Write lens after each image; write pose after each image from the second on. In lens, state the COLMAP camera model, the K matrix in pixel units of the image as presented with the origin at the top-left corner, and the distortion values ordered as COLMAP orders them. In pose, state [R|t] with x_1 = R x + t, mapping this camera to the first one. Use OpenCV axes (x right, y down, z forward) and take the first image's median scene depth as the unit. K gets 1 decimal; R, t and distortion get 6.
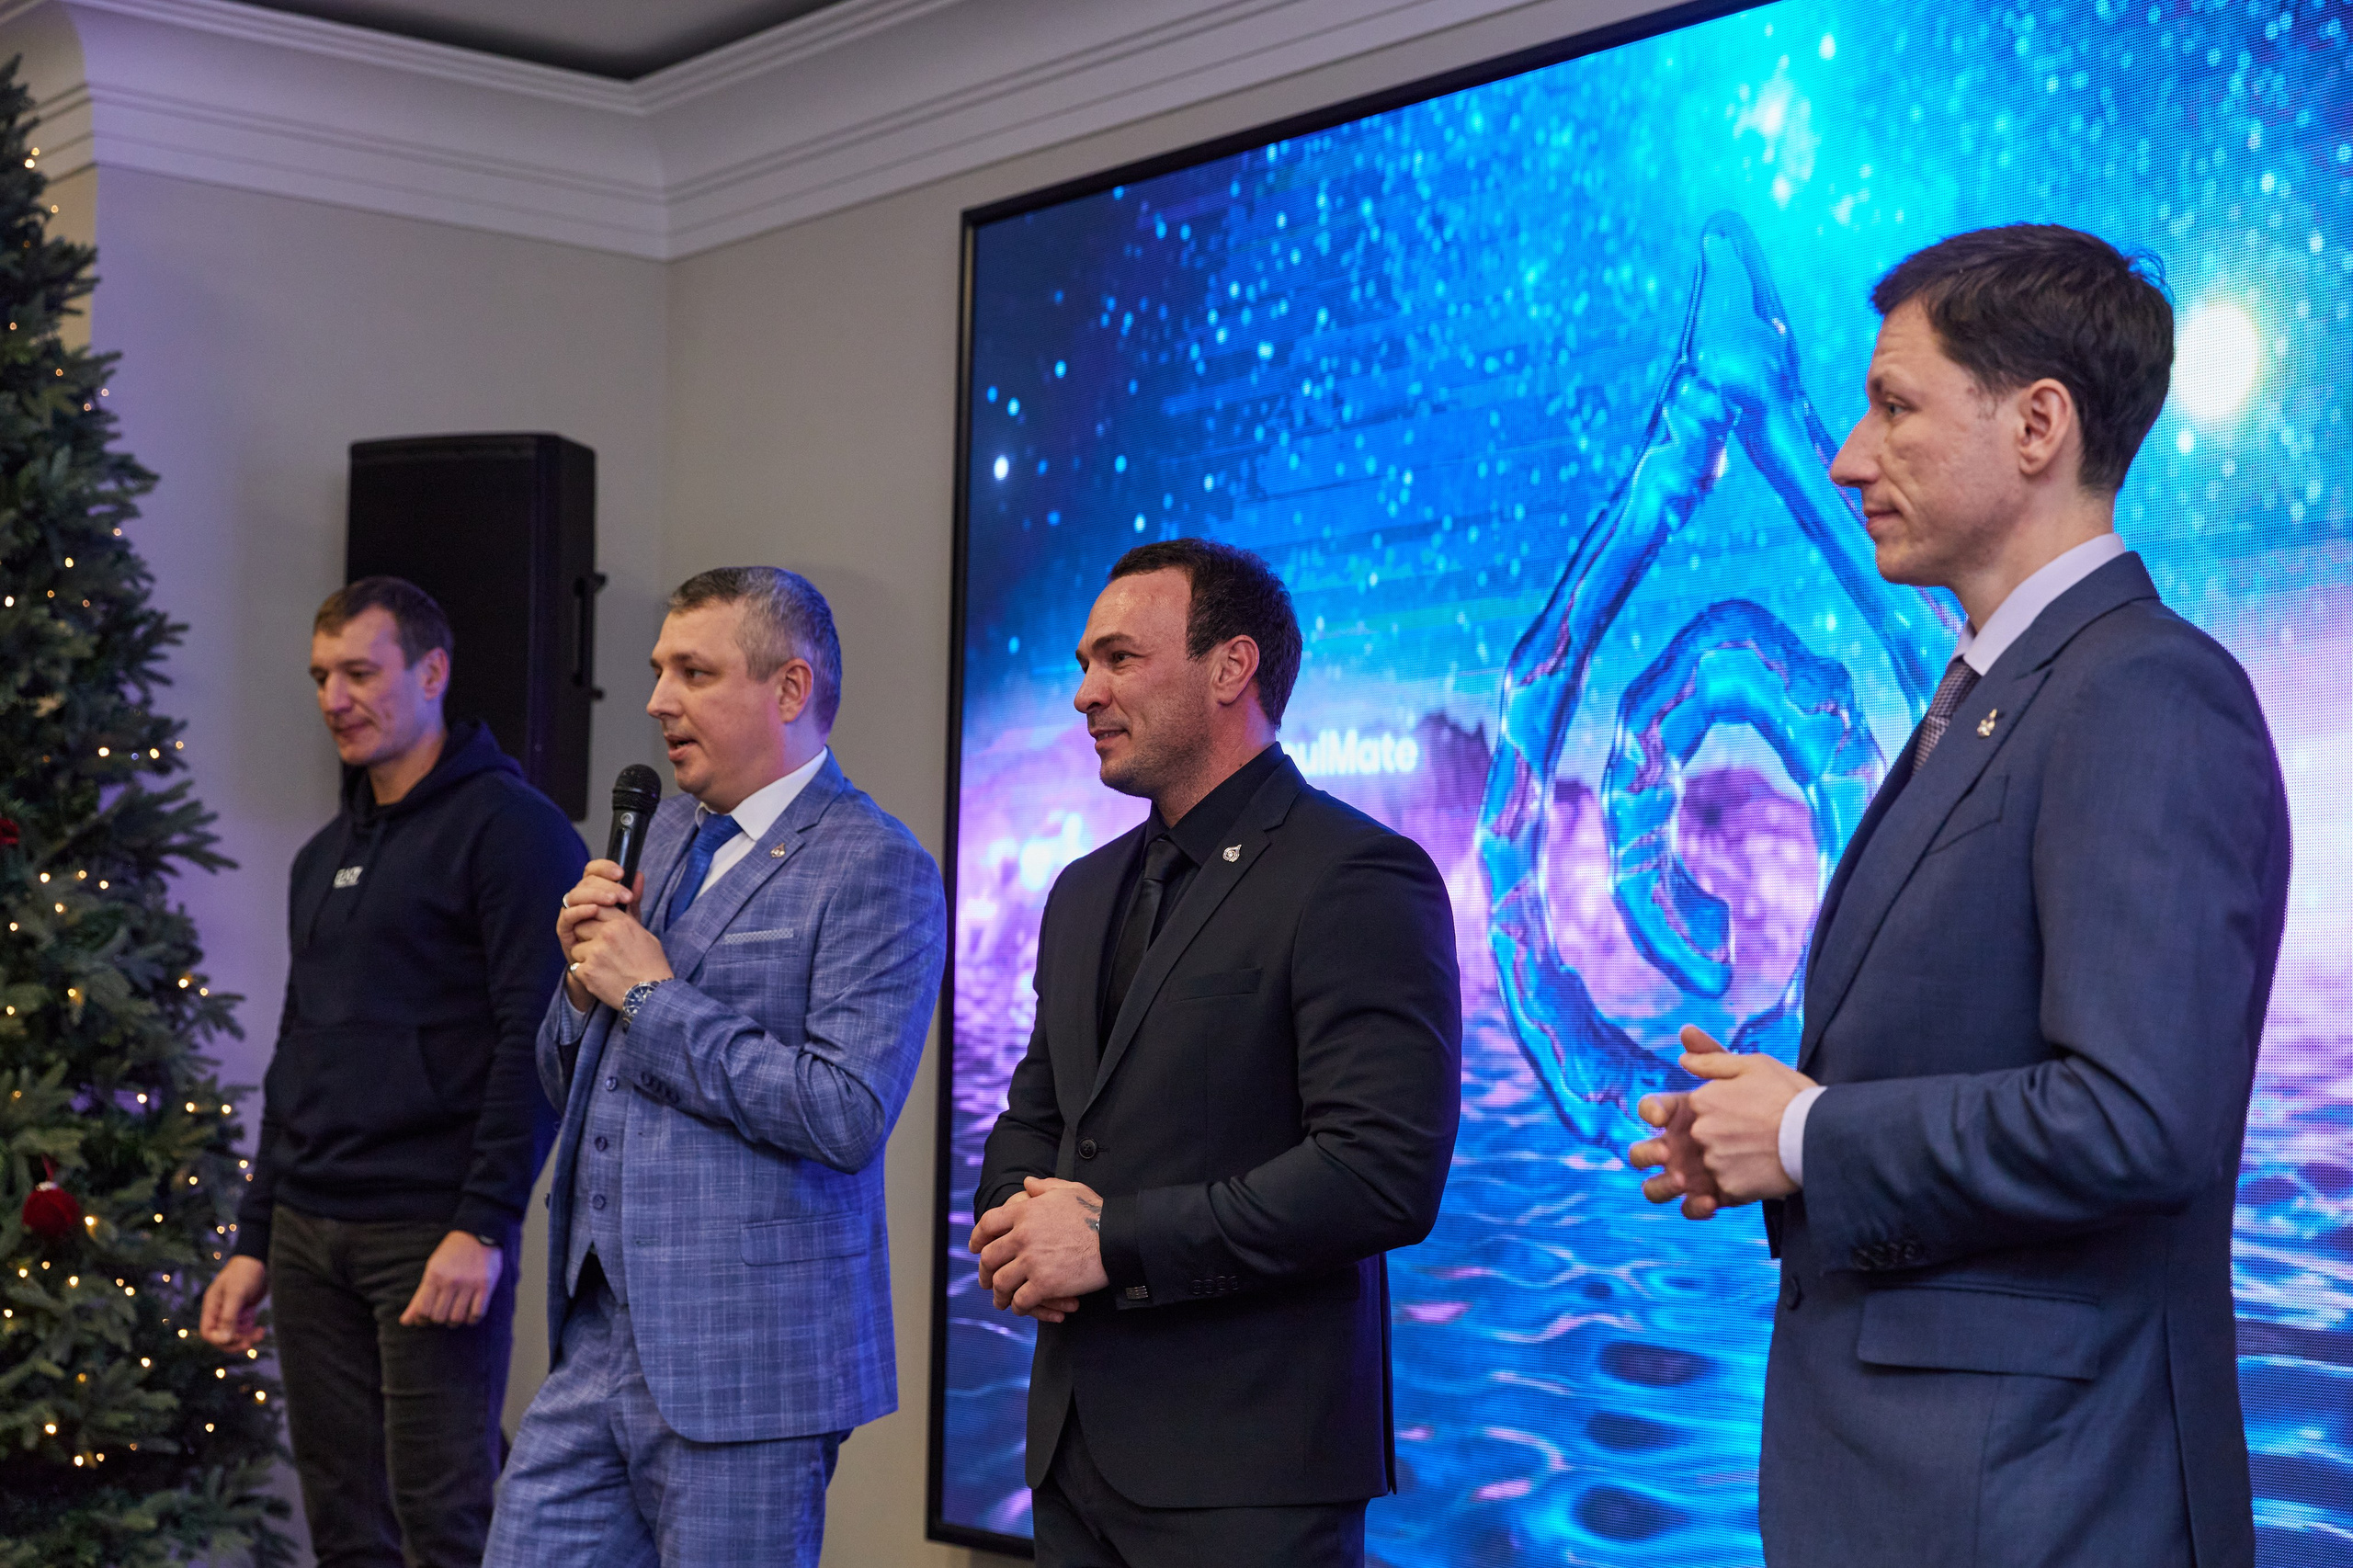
lens RADIAL K [[3897.0, 0, 1176.5], [0, 3897.0, 784.0], [0, 0, 1]] dist [0.010945, -0.049475]
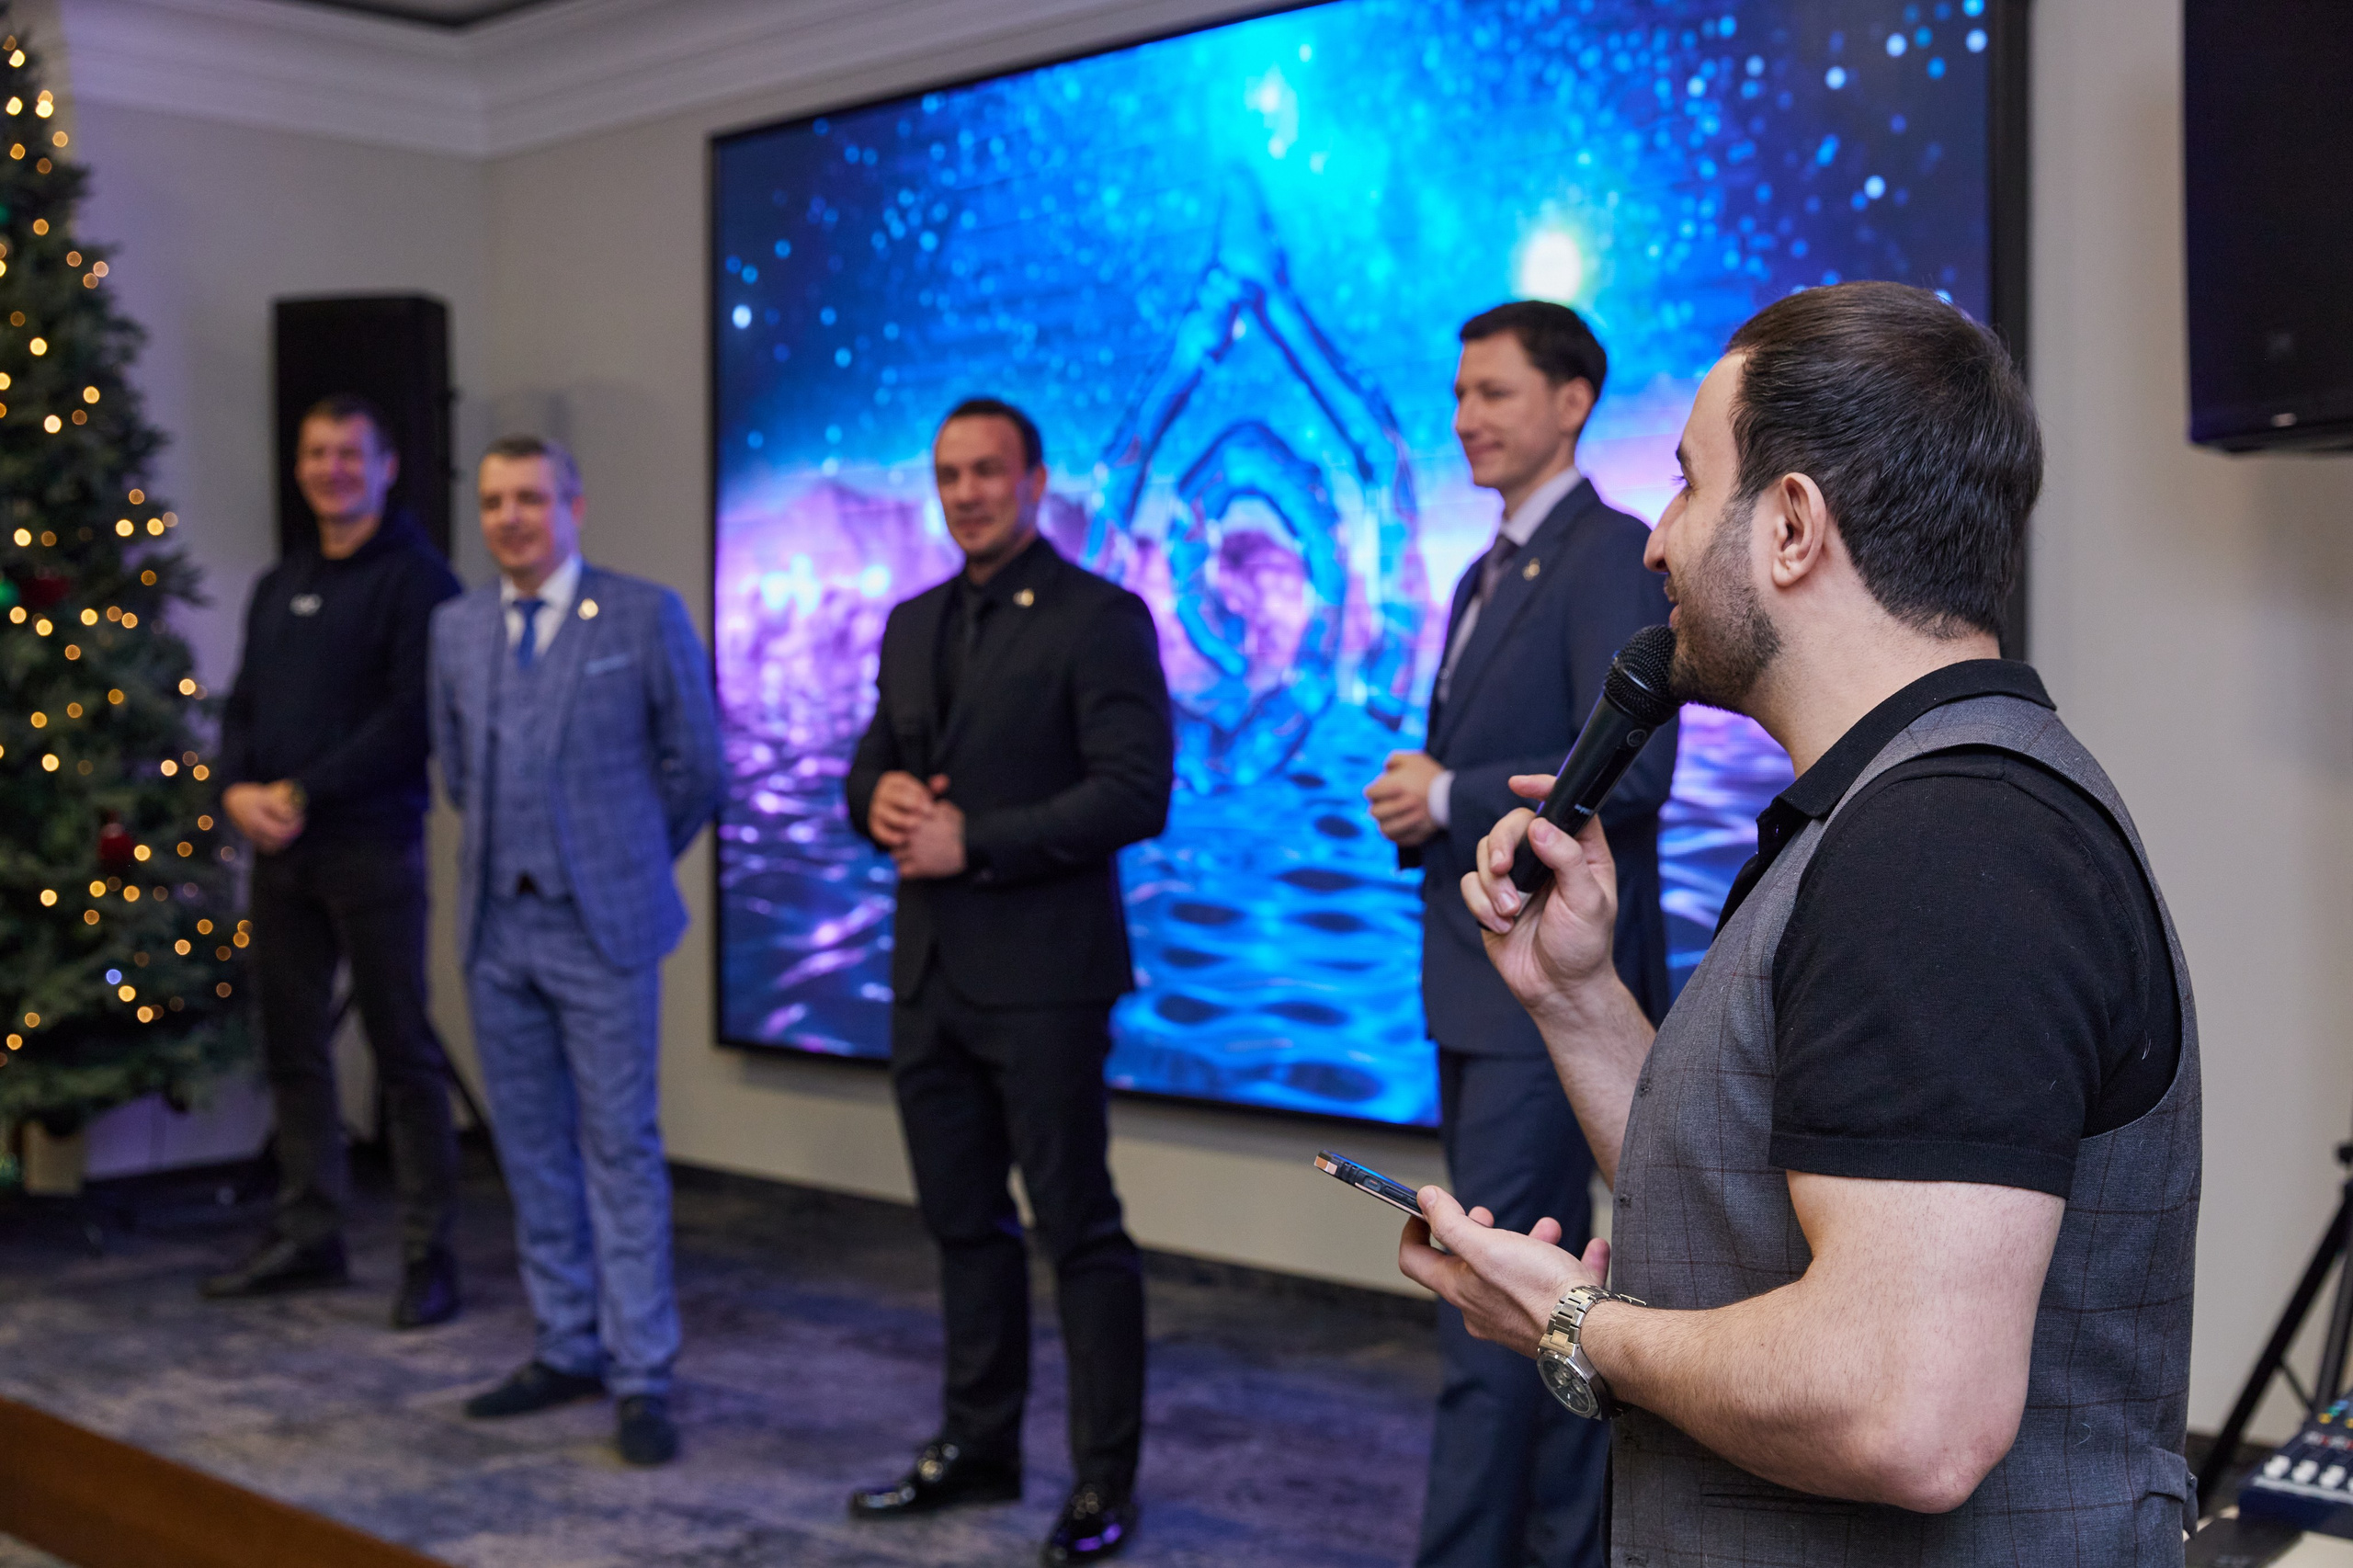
lens RADIAL K [[3074.8, 0, 1176.5], [0, 3074.8, 784.0], [0, 0, 1]] dist [-0.014403, 0.018144]
pose [[0.991773, -0.028436, 0.124810, -0.036474], [0.015668, 0.994650, 0.102111, -0.025332], [-0.127046, -0.099315, 0.986912, -0.184176]]
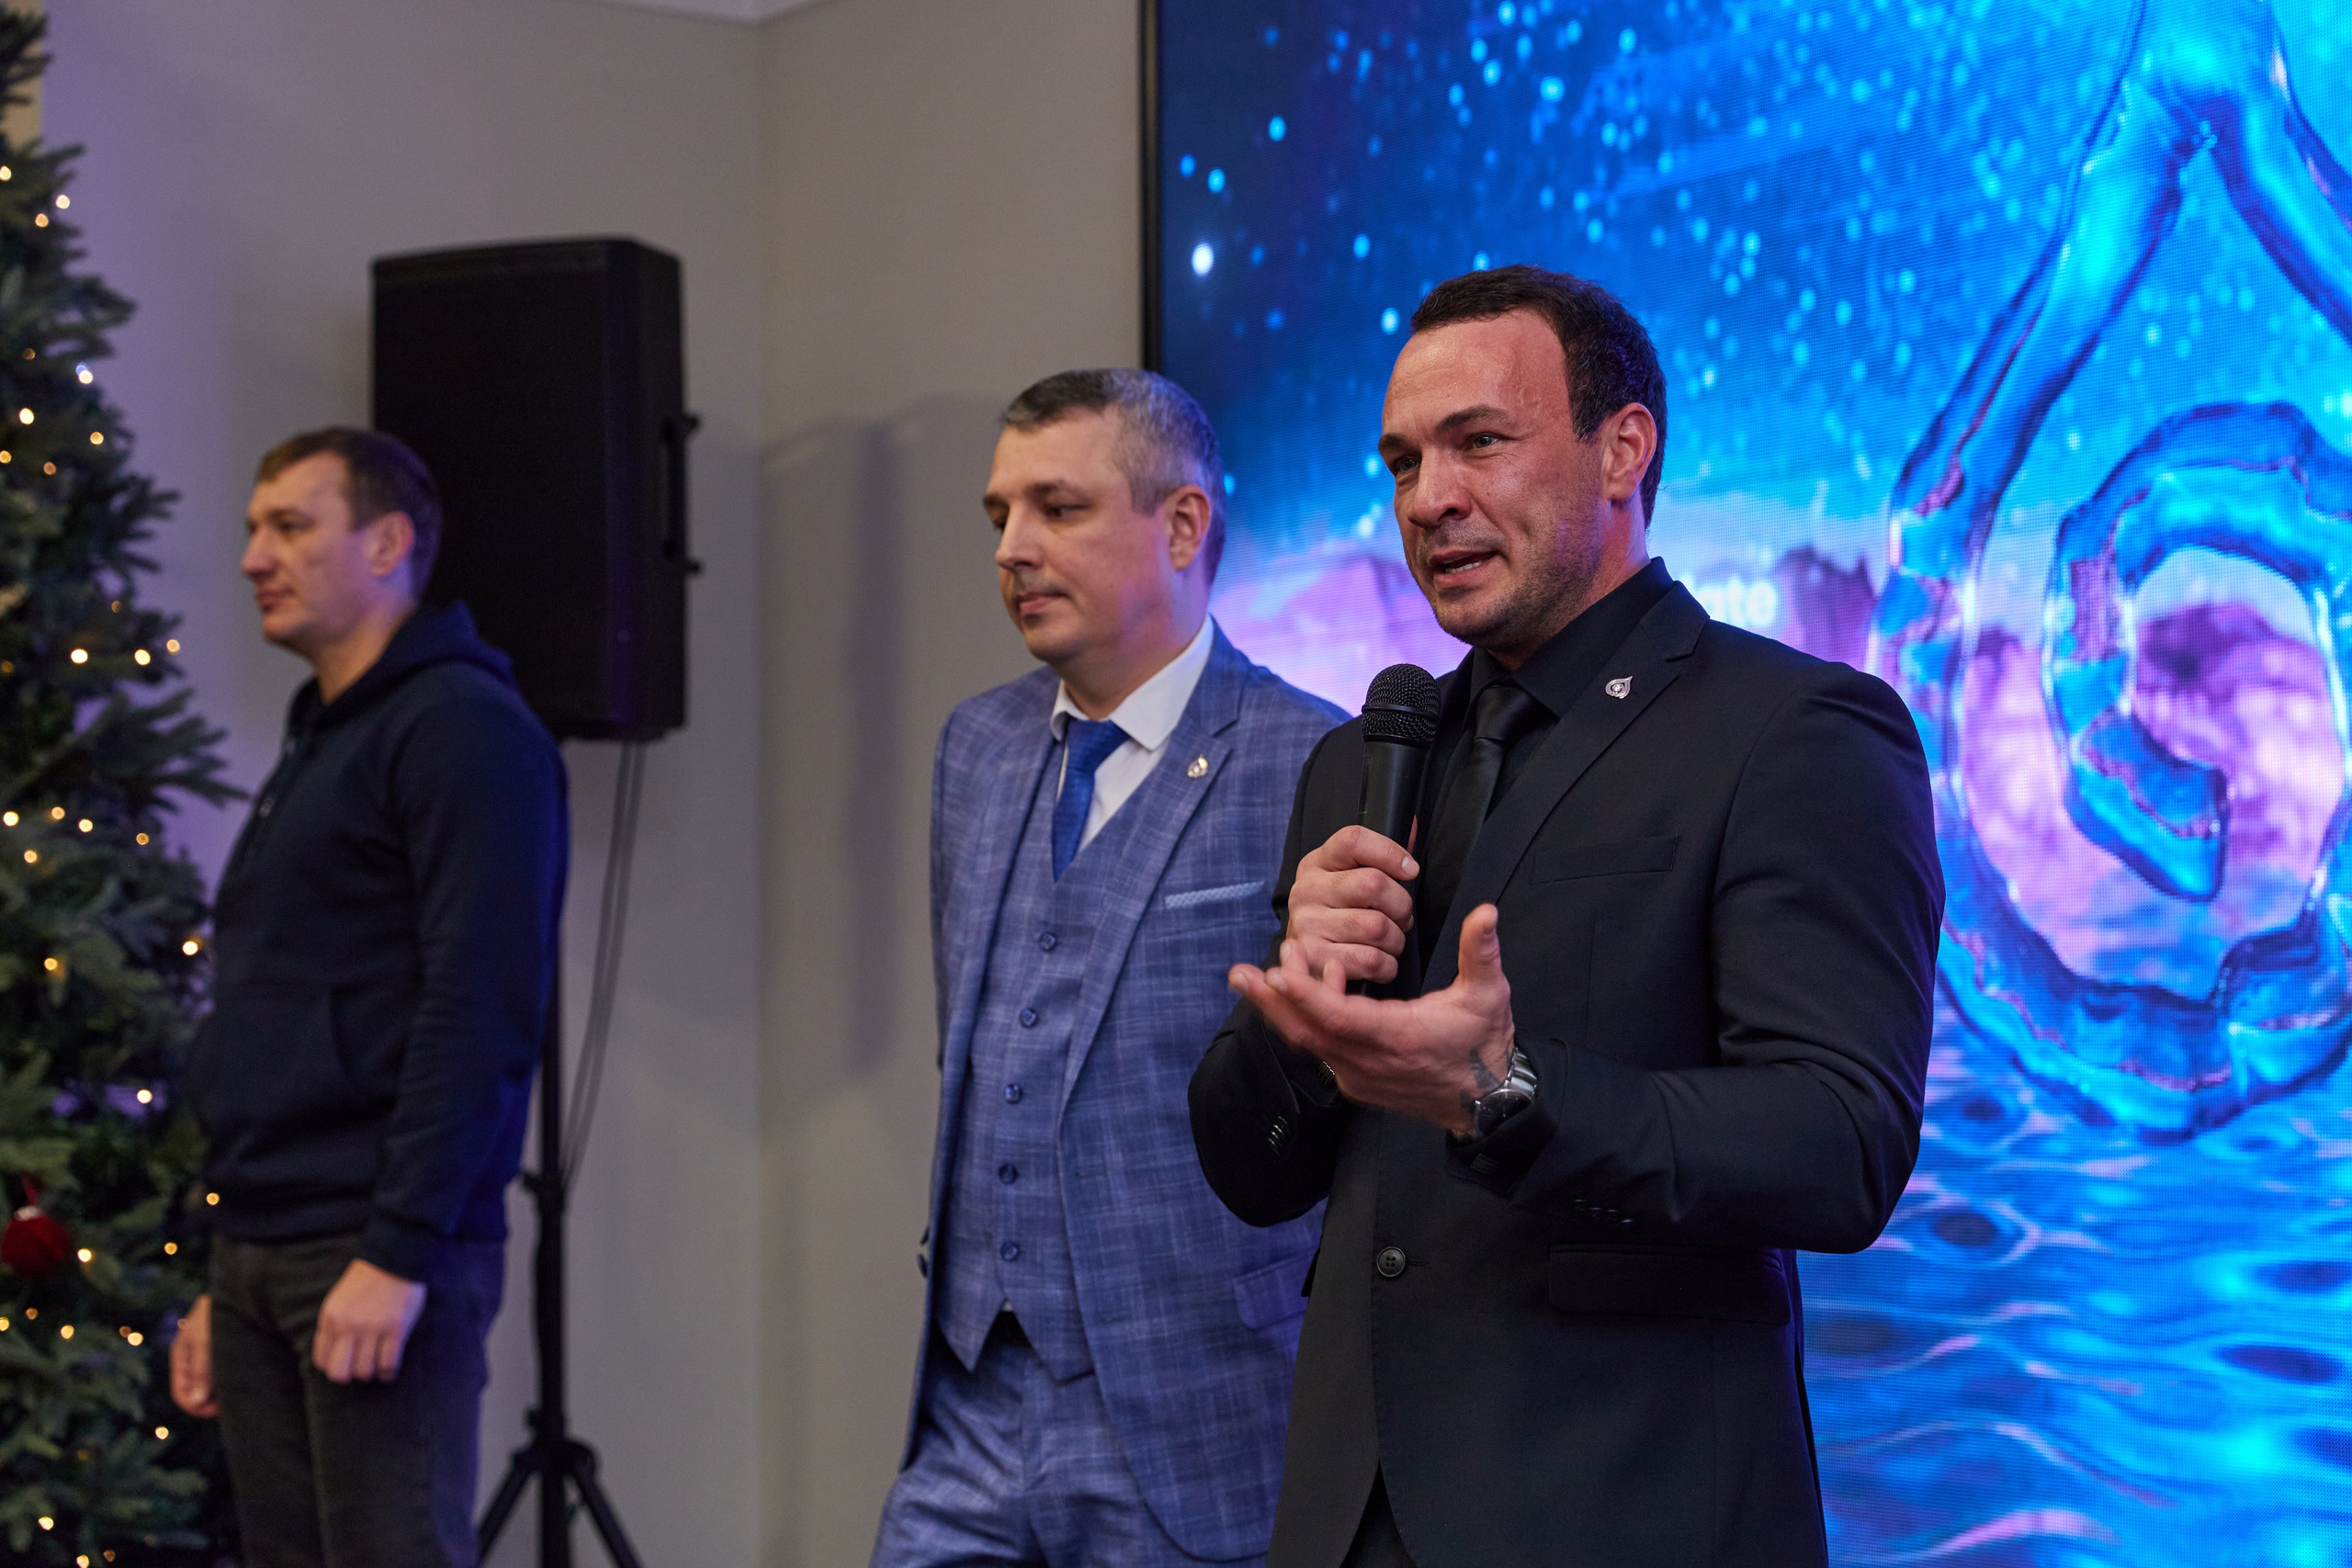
lens RADIAL K [[4527.0, 0, 1176.0], [0, 4527.0, 784.0], [0, 0, 1]] dist [-0.014241, 0.001248]
pose [[0.999168, -0.030866, -0.026647, -0.033352], [0.031418, 0.999295, 0.020547, 0.005961], [0.025994, -0.021367, 0.999434, 0.102558]]
